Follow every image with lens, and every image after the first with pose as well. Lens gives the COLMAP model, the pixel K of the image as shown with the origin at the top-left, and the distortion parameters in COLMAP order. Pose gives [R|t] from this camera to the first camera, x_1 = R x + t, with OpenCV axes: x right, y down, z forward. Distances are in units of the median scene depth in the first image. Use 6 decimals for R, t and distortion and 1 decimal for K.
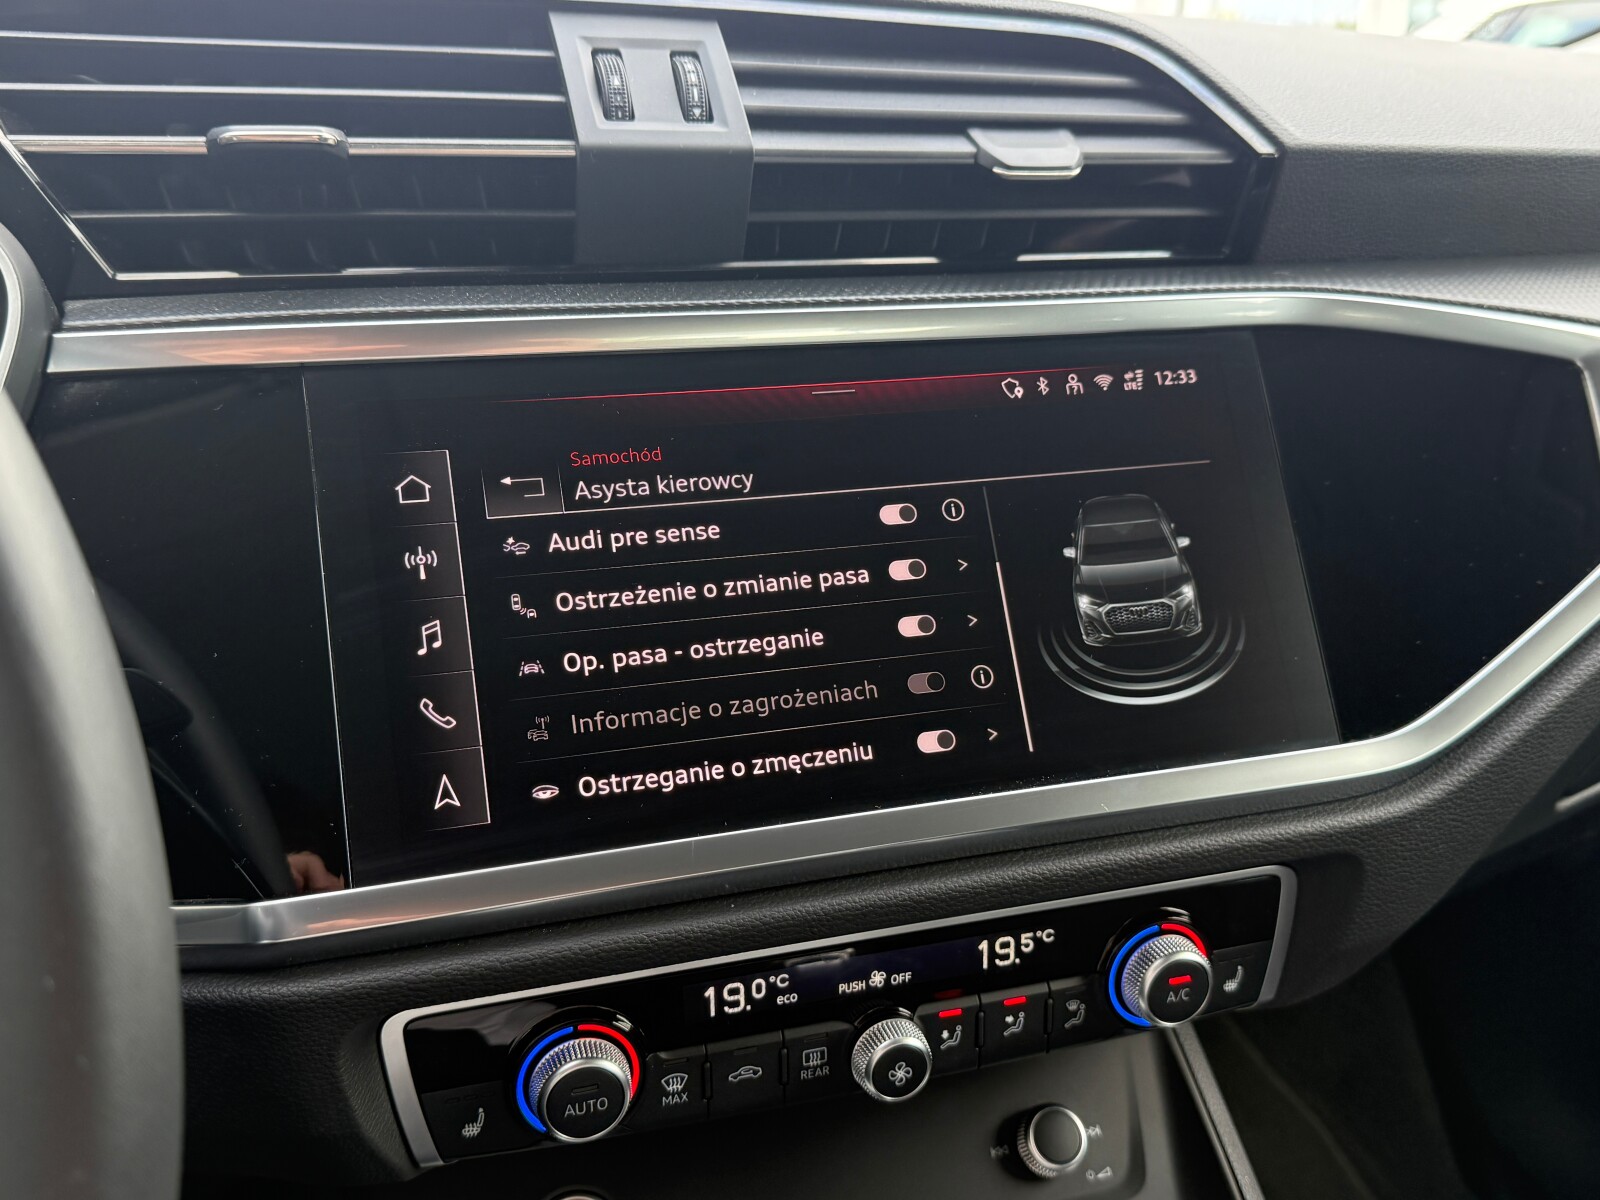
lens RADIAL K [[1510.9, 0, 796.8], [0, 1510.9, 607.9], [0, 0, 1]] dist [0.206079, -0.585133]
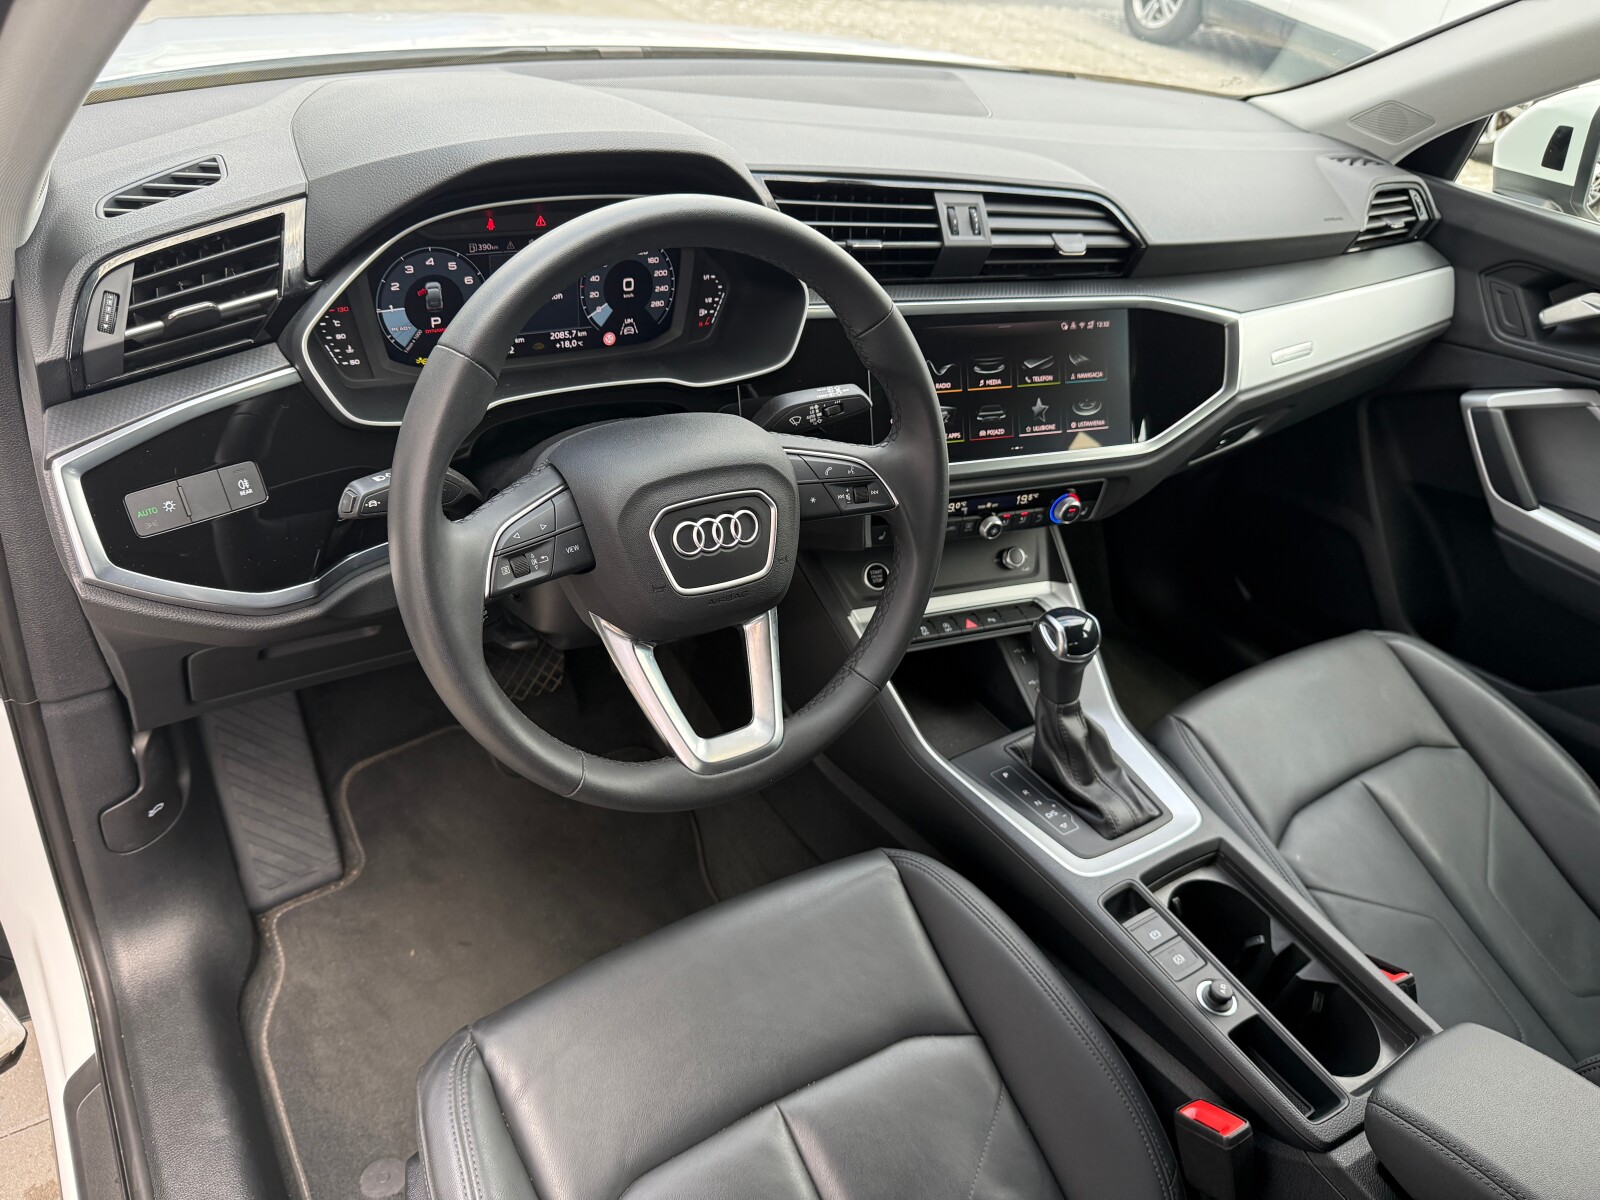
lens RADIAL K [[1126.0, 0, 788.1], [0, 1126.0, 599.0], [0, 0, 1]] dist [0.138391, -0.260017]
pose [[0.988664, 0.055244, 0.139611, -0.732504], [-0.095621, 0.948563, 0.301802, -0.277588], [-0.115757, -0.311731, 0.943093, -1.398923]]
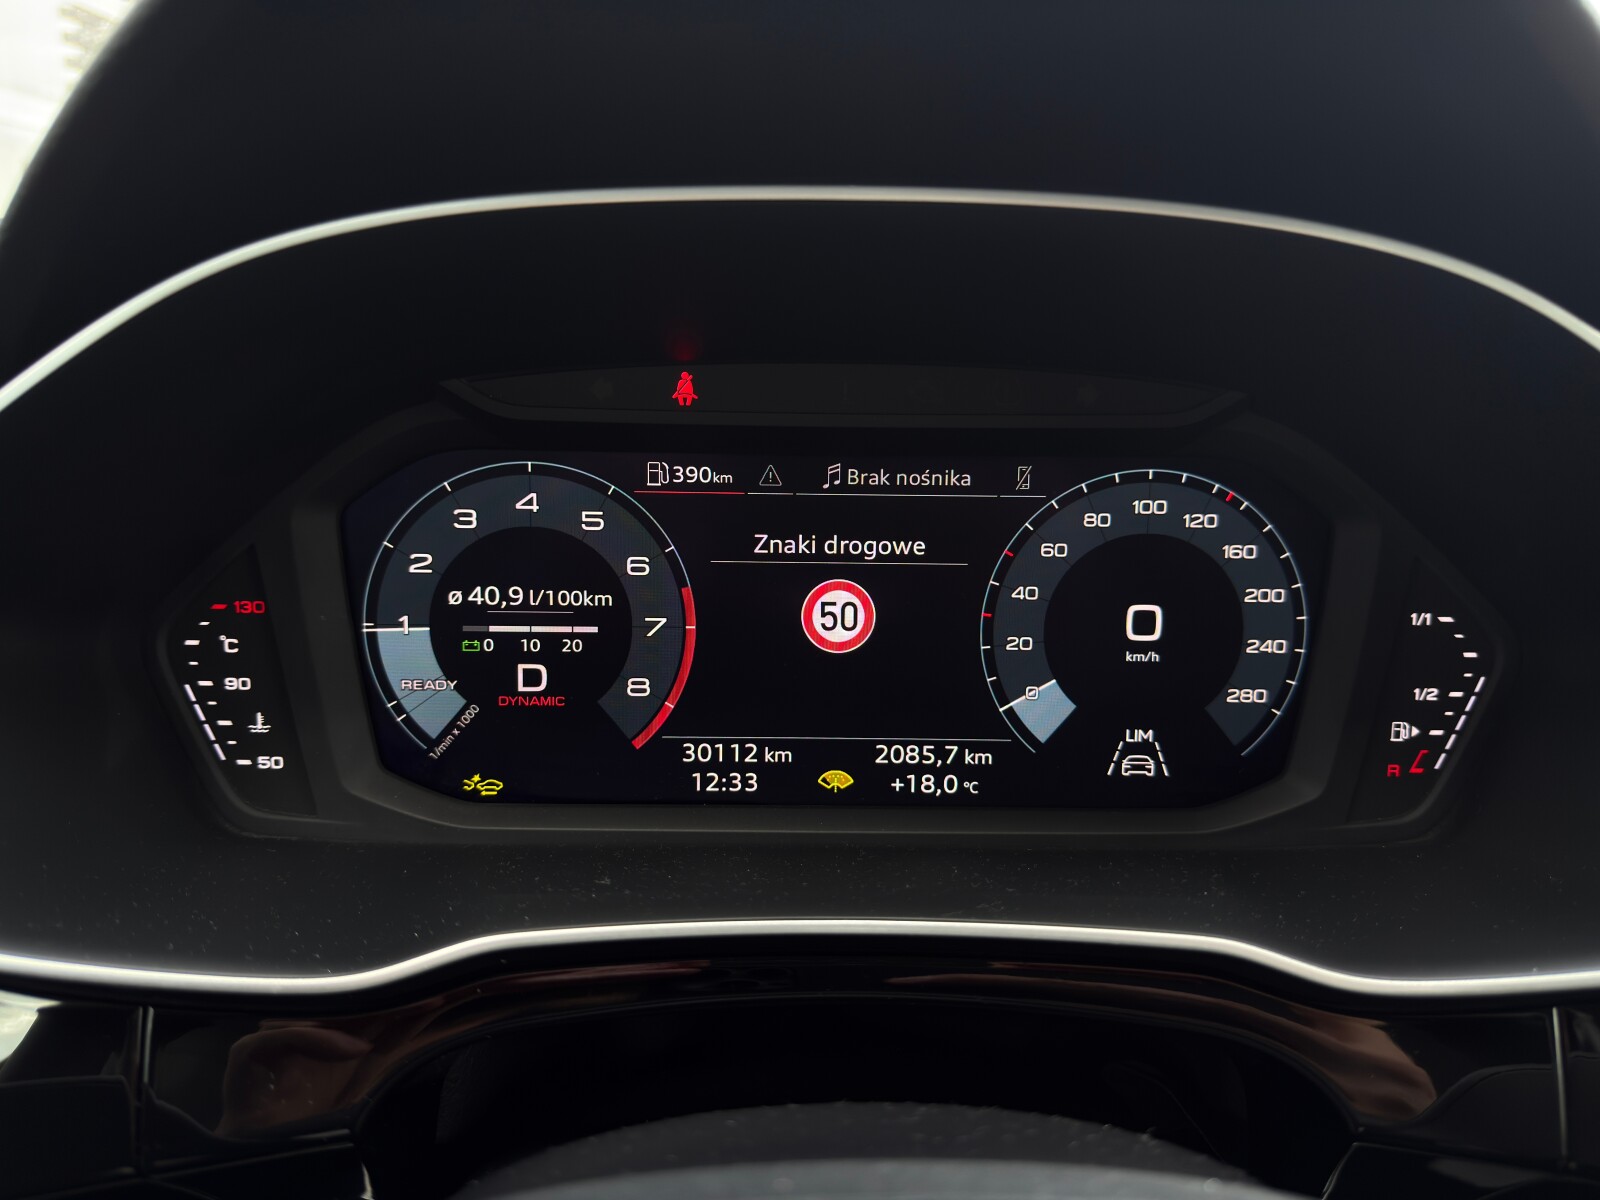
lens RADIAL K [[1156.4, 0, 800.0], [0, 1156.4, 600.0], [0, 0, 1]] dist [0.164708, -0.450259]
pose [[0.894160, 0.109716, -0.434096, -0.643081], [-0.151000, 0.986608, -0.061672, -0.097414], [0.421516, 0.120693, 0.898753, 0.174159]]
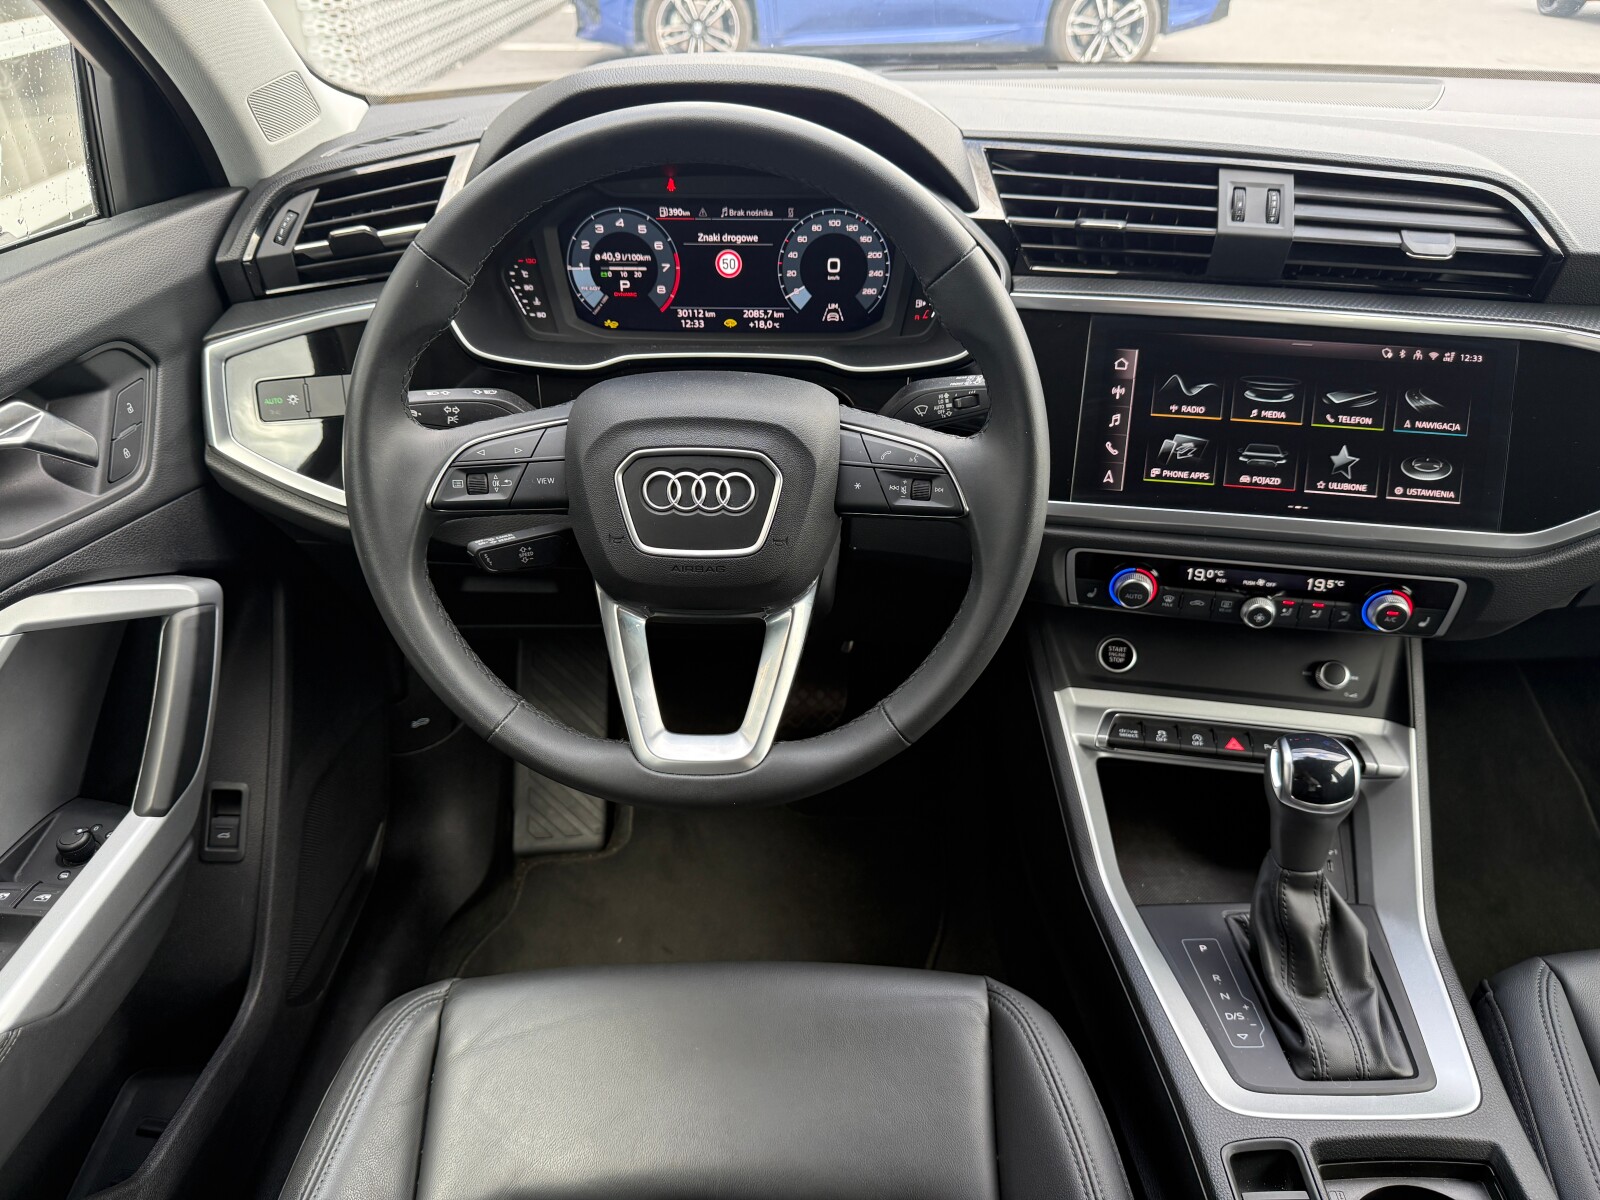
lens RADIAL K [[1129.0, 0, 803.6], [0, 1129.0, 603.4], [0, 0, 1]] dist [0.181748, -0.421053]
pose [[0.882626, 0.247138, -0.399868, 0.154939], [-0.144394, 0.952058, 0.269697, -0.127913], [0.447350, -0.180303, 0.875996, -1.013279]]
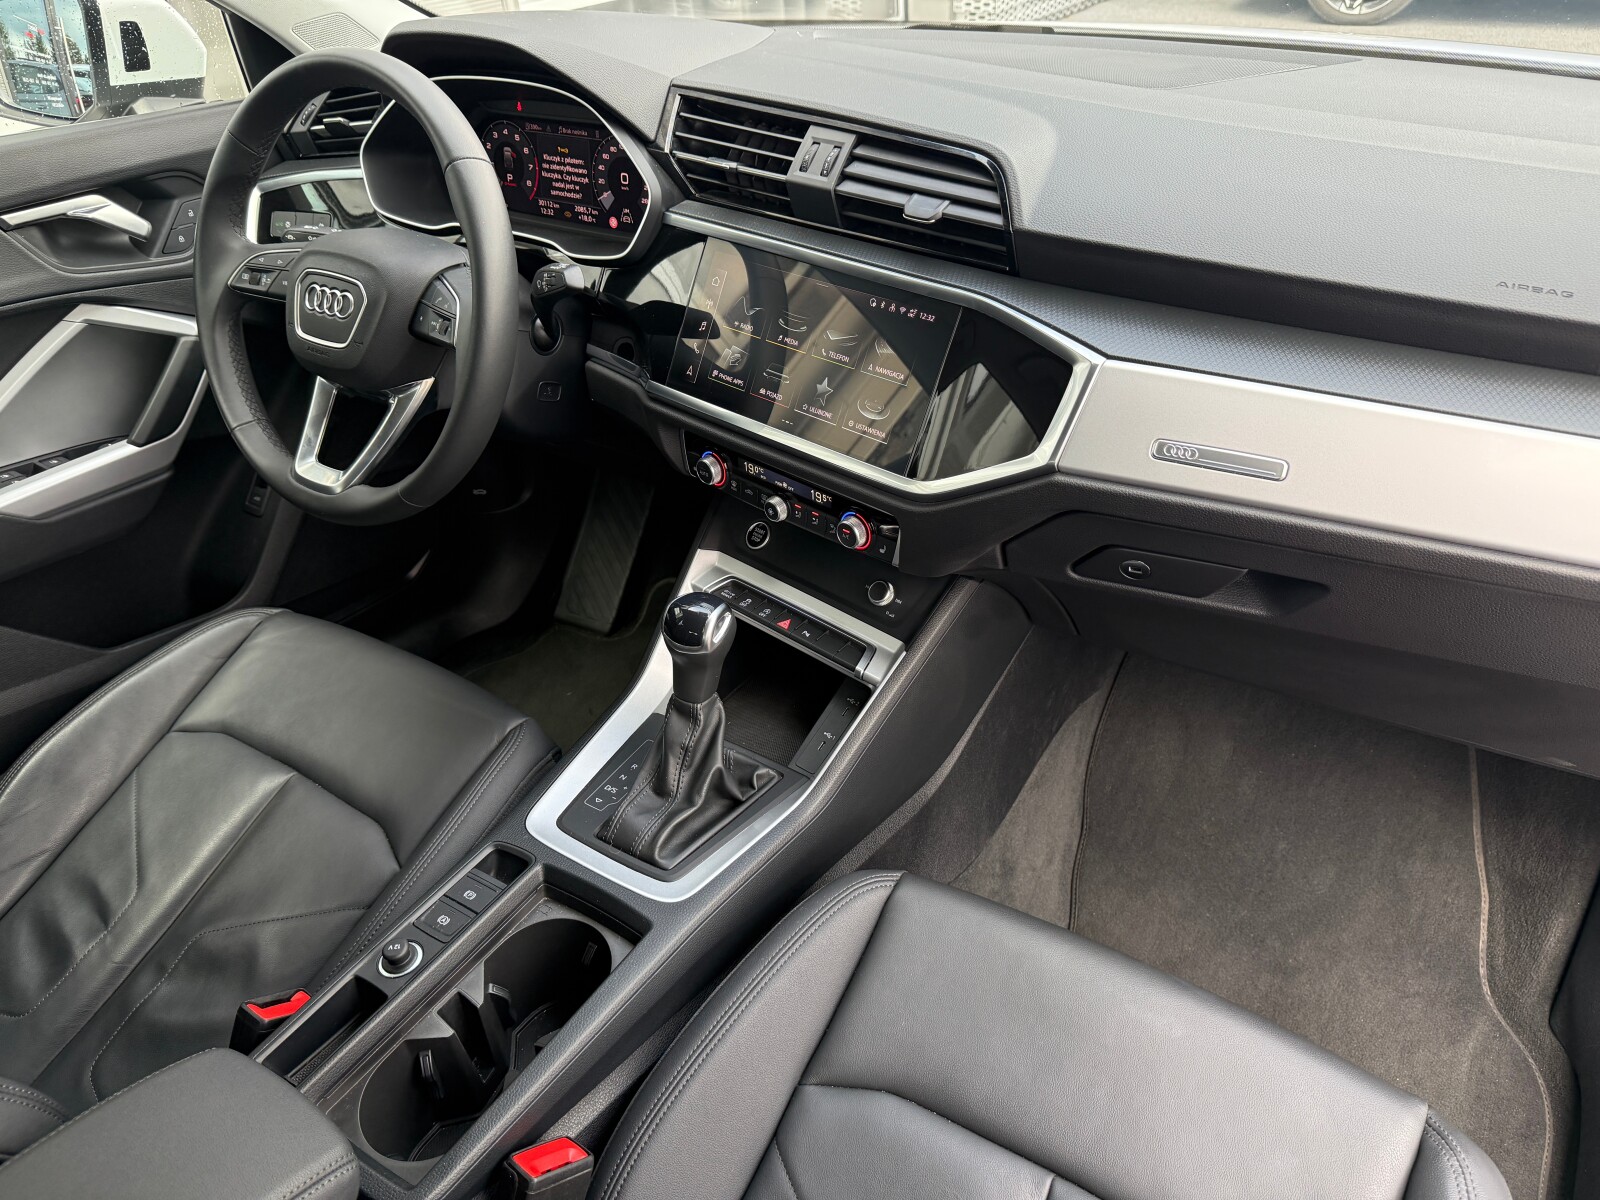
lens RADIAL K [[1126.0, 0, 788.1], [0, 1126.0, 599.0], [0, 0, 1]] dist [0.138391, -0.260017]
pose [[0.473004, 0.474972, -0.742071, 1.822802], [-0.230996, 0.879638, 0.415785, -0.488981], [0.850240, -0.025253, 0.525789, -0.175573]]
